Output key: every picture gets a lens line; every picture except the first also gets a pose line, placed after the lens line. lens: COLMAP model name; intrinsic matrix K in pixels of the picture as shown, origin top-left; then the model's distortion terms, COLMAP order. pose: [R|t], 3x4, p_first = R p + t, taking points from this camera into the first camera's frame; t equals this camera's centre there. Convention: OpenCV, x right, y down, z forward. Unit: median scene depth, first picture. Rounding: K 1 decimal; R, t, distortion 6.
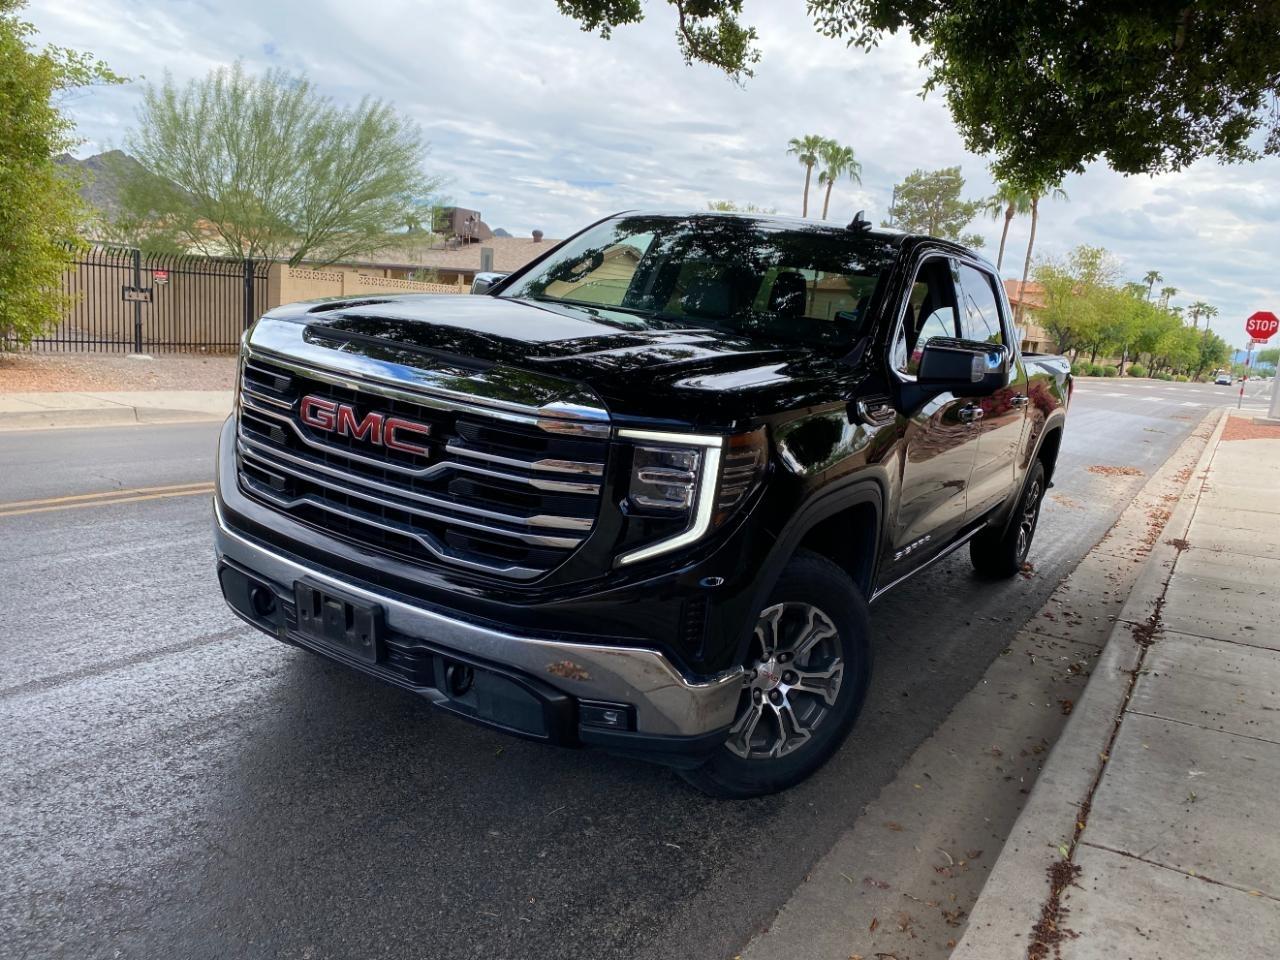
lens RADIAL K [[983.3, 0, 646.3], [0, 983.3, 479.6], [0, 0, 1]] dist [0.014253, -0.007238]
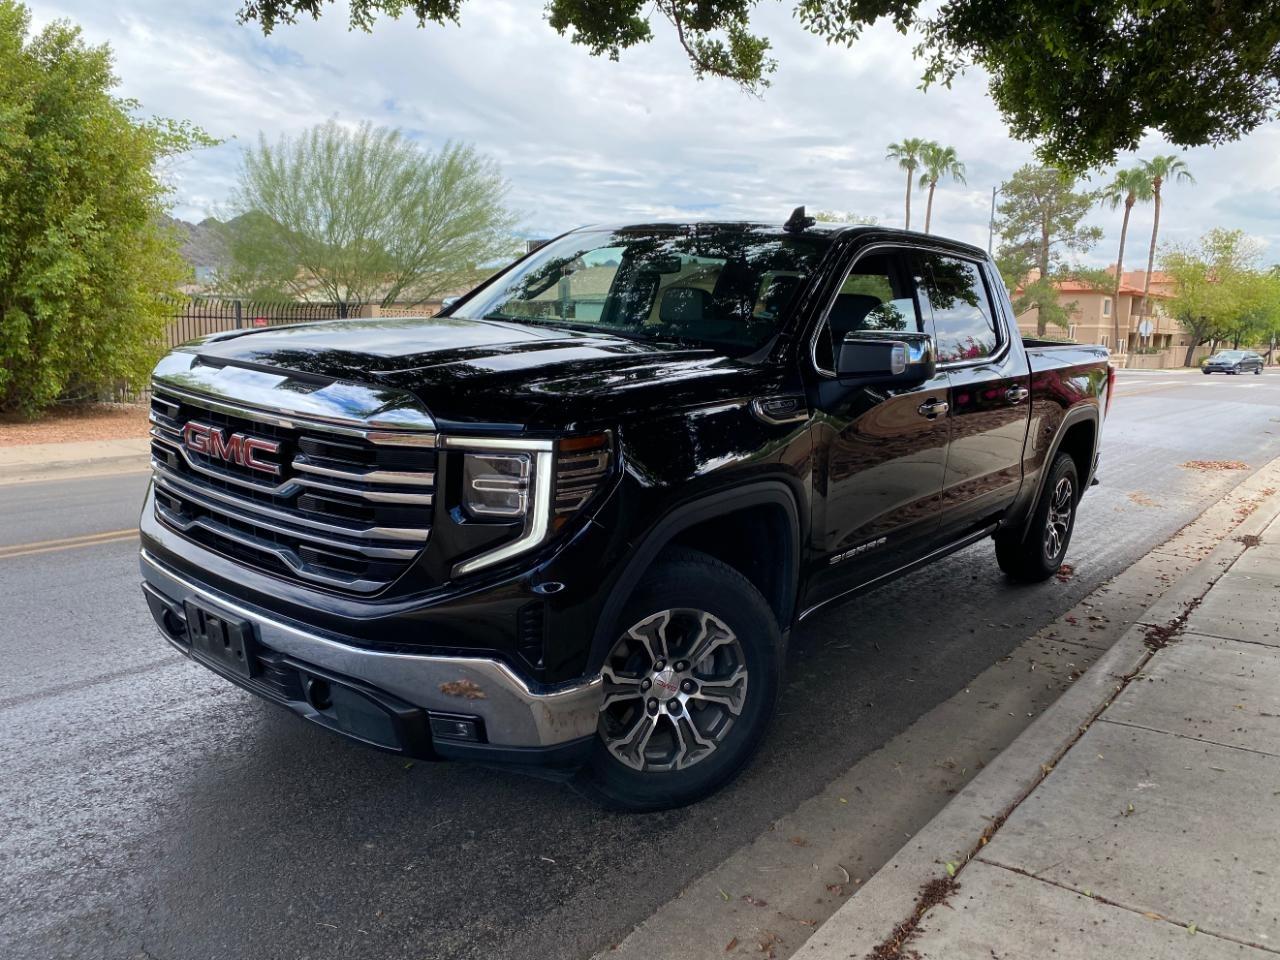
lens RADIAL K [[983.3, 0, 646.3], [0, 983.3, 479.6], [0, 0, 1]] dist [0.014253, -0.007238]
pose [[0.990584, -0.043553, -0.129793, 0.195941], [0.040741, 0.998876, -0.024244, 0.015399], [0.130703, 0.018727, 0.991245, 0.023913]]
